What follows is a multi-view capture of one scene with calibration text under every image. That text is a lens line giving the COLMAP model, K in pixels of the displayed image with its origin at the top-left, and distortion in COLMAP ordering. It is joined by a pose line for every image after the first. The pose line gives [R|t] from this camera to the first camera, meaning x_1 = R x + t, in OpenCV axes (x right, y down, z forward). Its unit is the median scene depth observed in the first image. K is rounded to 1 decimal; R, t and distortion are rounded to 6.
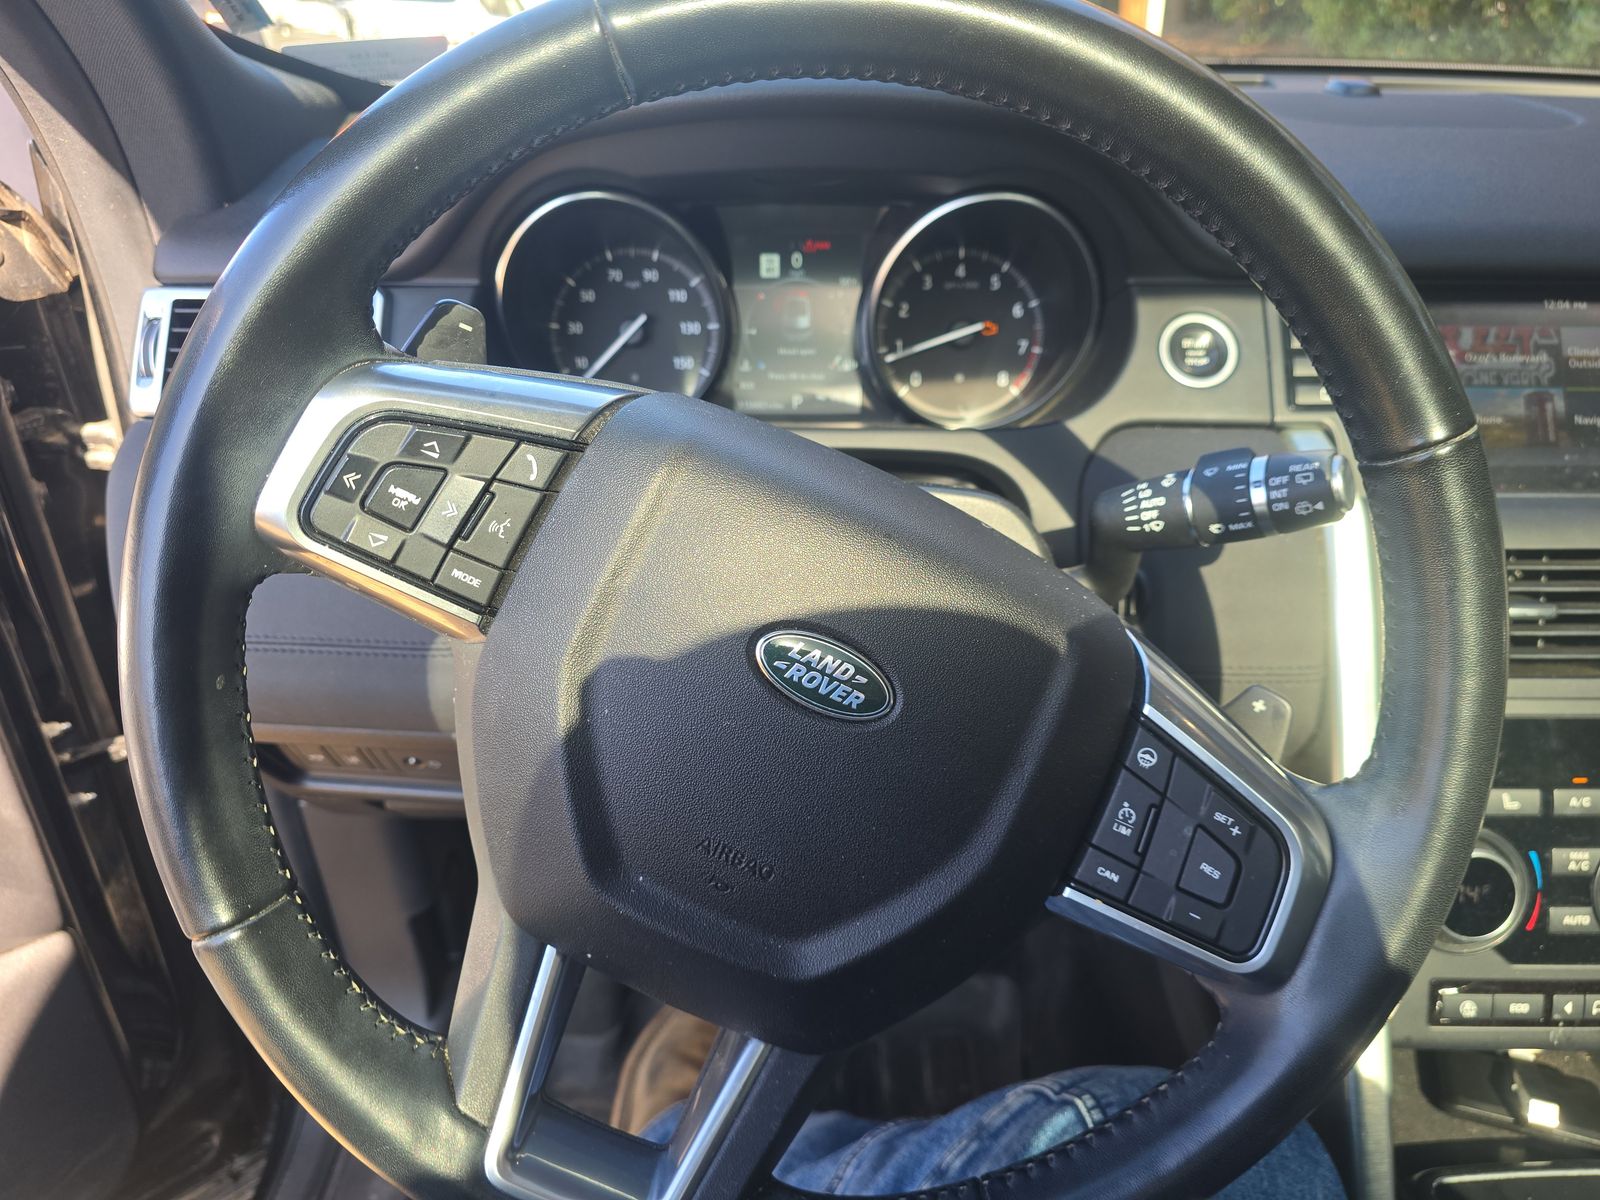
lens RADIAL K [[1064.0, 0, 799.3], [0, 1064.0, 605.0], [0, 0, 1]] dist [-0.019872, -0.003408]
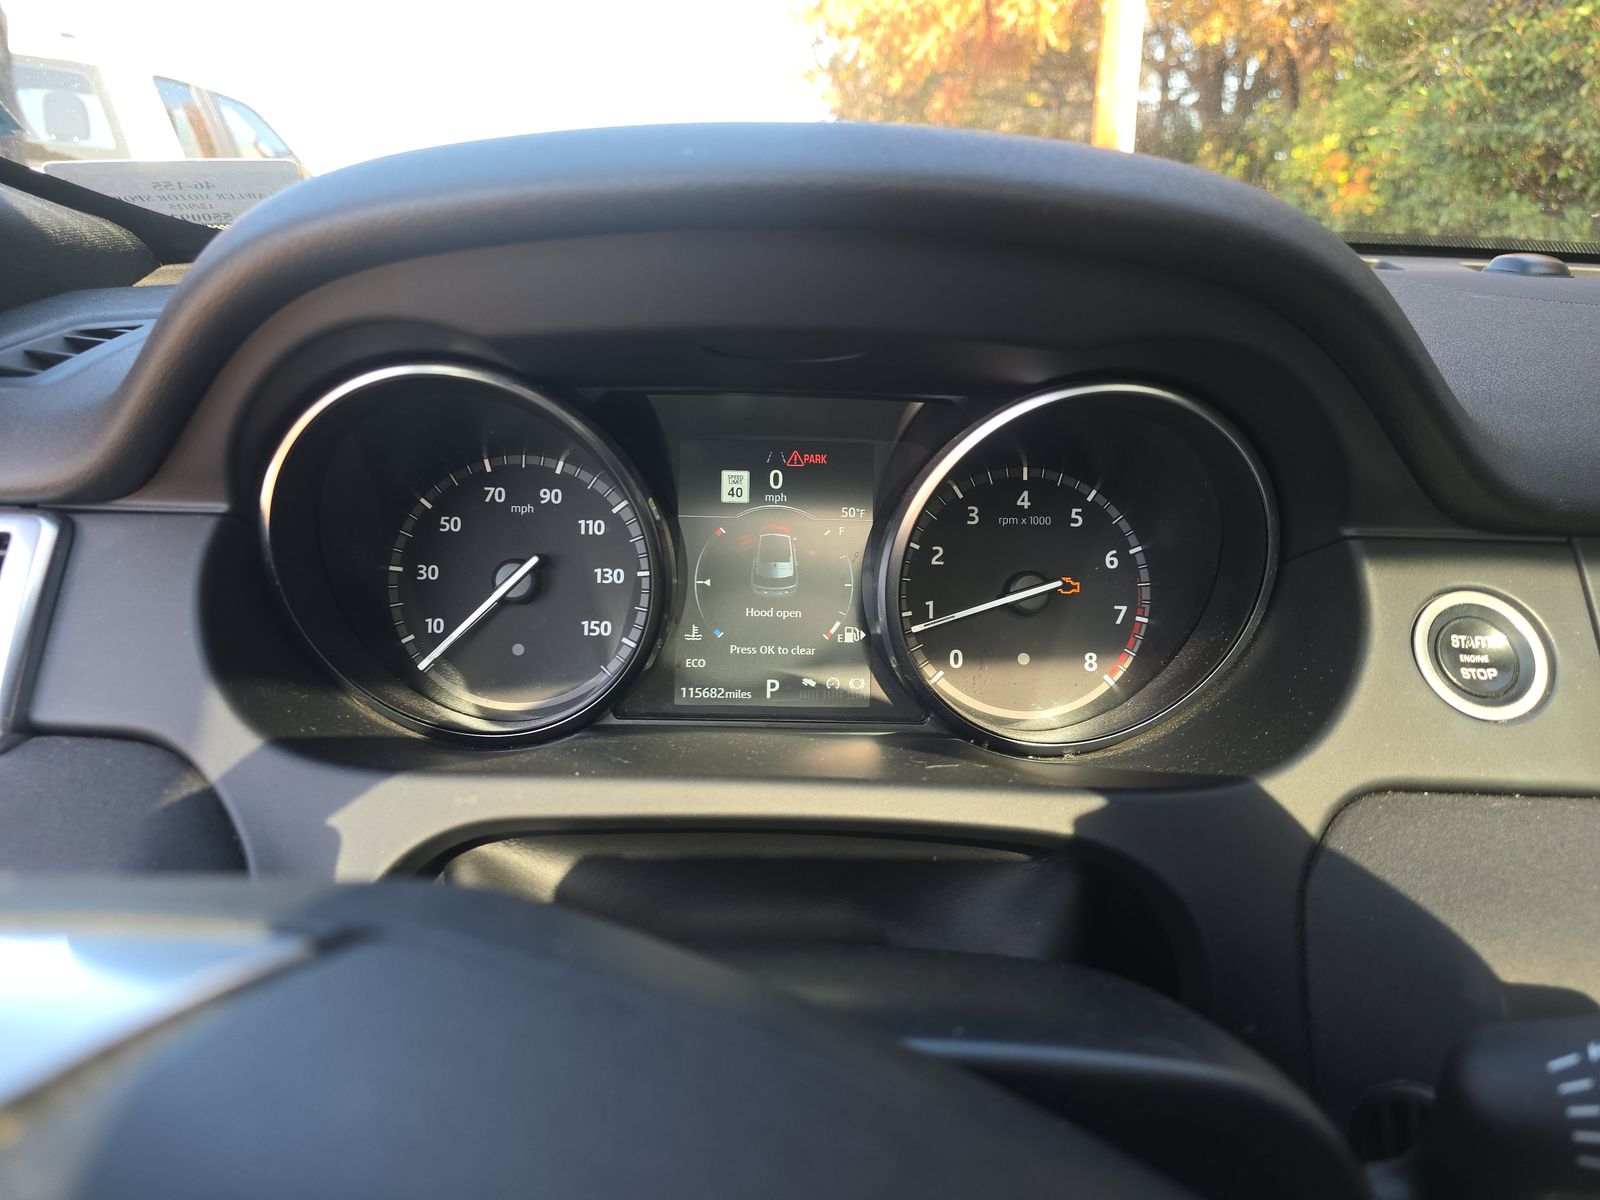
lens RADIAL K [[1064.0, 0, 800.5], [0, 1064.0, 596.9], [0, 0, 1]] dist [-0.019872, -0.003408]
pose [[0.999503, 0.019892, 0.024475, -0.002015], [-0.015001, 0.982455, -0.185898, -0.130237], [-0.027743, 0.185438, 0.982264, 0.365410]]
